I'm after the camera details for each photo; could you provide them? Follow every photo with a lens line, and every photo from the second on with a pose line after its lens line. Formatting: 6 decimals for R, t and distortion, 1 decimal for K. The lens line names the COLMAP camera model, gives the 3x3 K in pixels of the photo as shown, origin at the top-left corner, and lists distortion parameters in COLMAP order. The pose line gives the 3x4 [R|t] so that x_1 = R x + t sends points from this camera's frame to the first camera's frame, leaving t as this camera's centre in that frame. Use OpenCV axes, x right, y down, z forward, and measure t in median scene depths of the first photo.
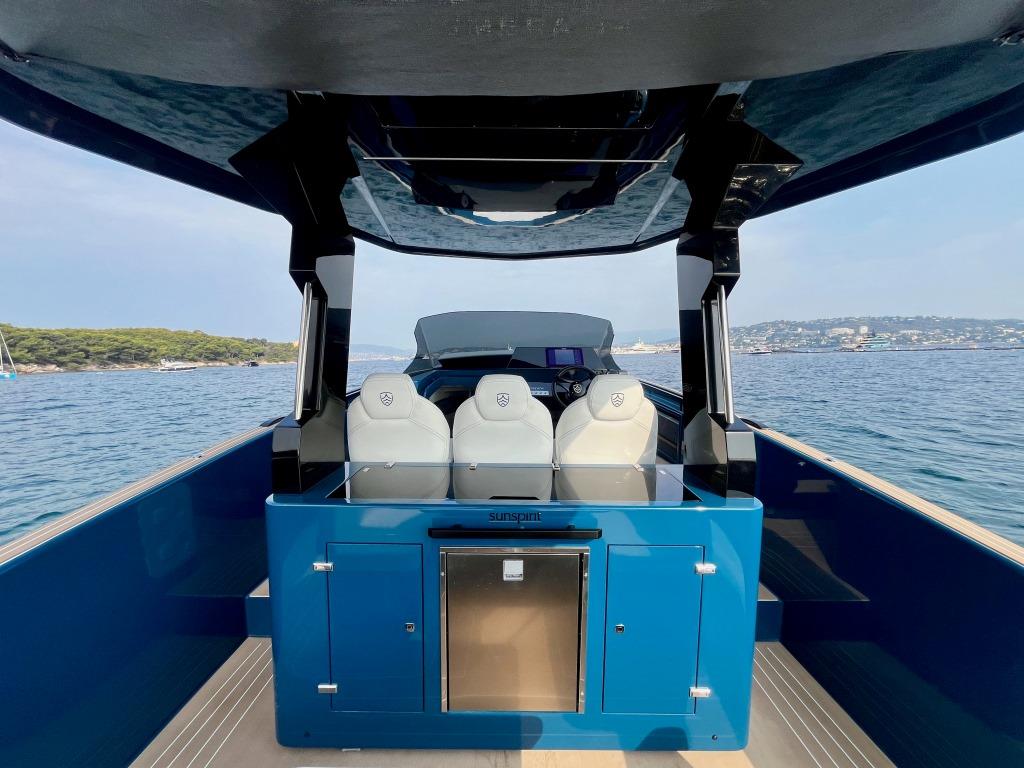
lens RADIAL K [[420.4, 0, 512.0], [0, 420.4, 384.0], [0, 0, 1]] dist [0.000894, 0.000108]
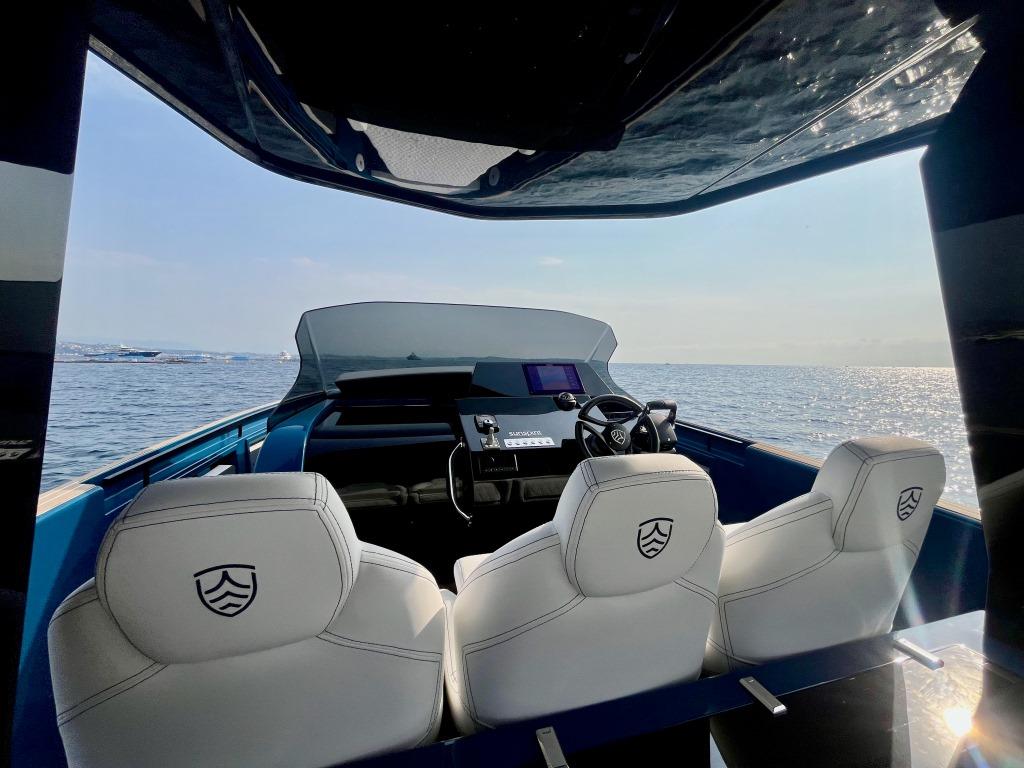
lens RADIAL K [[409.8, 0, 512.0], [0, 409.8, 384.0], [0, 0, 1]] dist [0.001506, 0.000130]
pose [[0.957530, -0.008895, 0.288198, -0.163405], [0.016939, 0.999533, -0.025429, -0.055515], [-0.287837, 0.029231, 0.957233, 0.573600]]
